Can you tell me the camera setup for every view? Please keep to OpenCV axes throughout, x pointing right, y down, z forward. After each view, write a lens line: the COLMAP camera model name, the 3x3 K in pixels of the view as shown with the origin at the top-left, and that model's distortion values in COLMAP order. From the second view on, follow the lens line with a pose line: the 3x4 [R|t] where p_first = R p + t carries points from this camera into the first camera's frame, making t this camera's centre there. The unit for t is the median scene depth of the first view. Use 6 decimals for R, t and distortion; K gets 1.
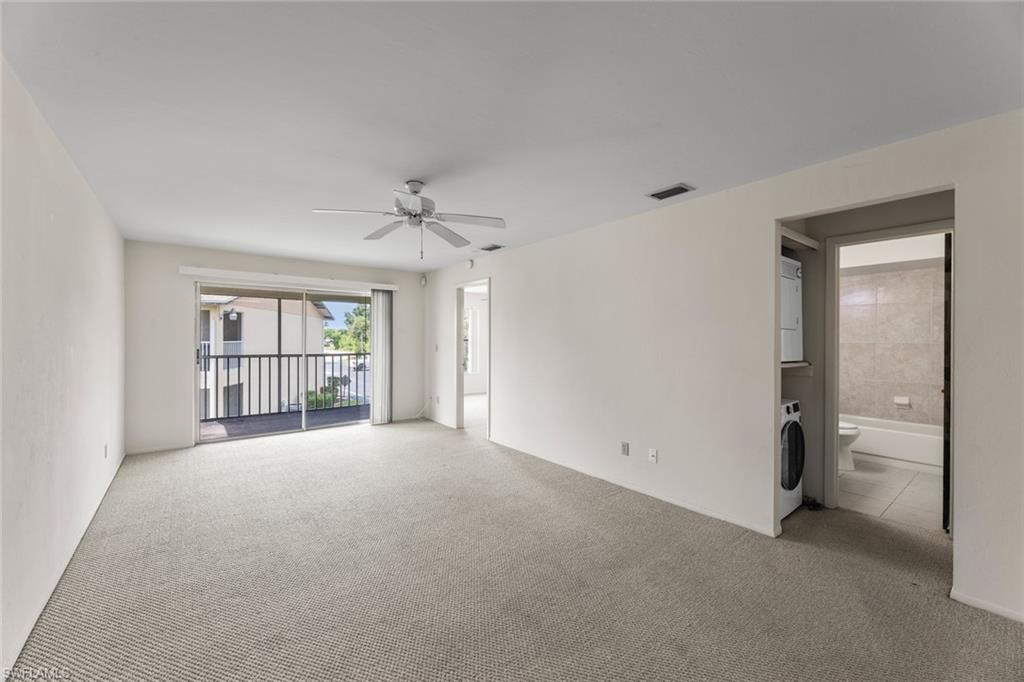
lens RADIAL K [[407.4, 0, 512.0], [0, 407.4, 341.0], [0, 0, 1]] dist [0.000624, 0.000166]
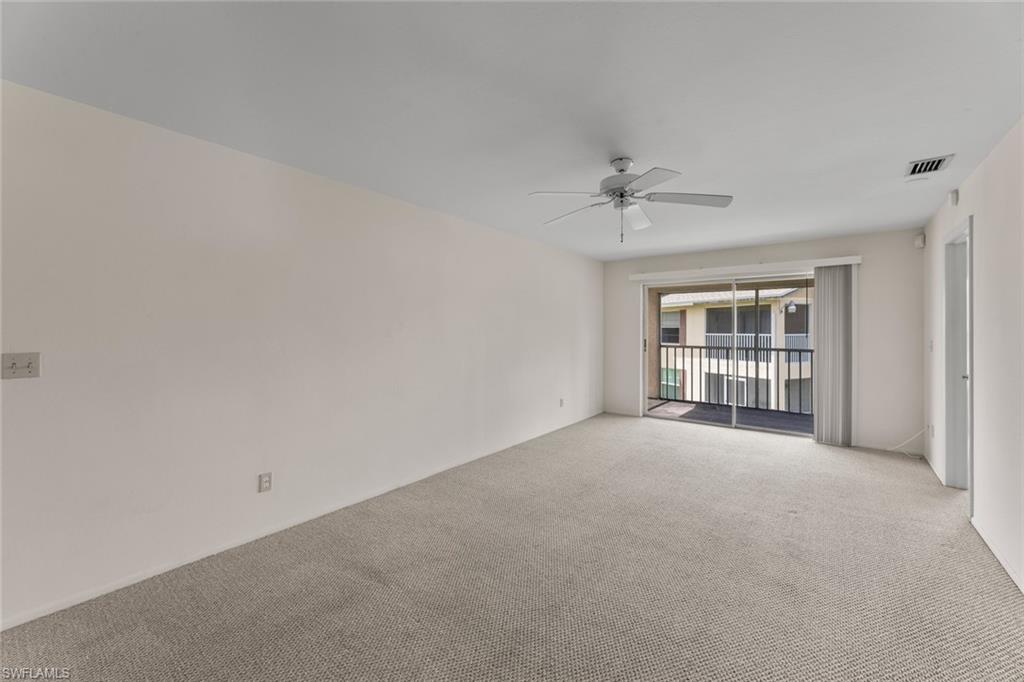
lens RADIAL K [[409.4, 0, 511.3], [0, 409.4, 328.2], [0, 0, 1]] dist [0.025633, 0.000060]
pose [[0.256218, -0.006976, -0.966594, 0.208245], [-0.007766, 0.999927, -0.009275, 0.000791], [0.966588, 0.009883, 0.256145, 0.181572]]
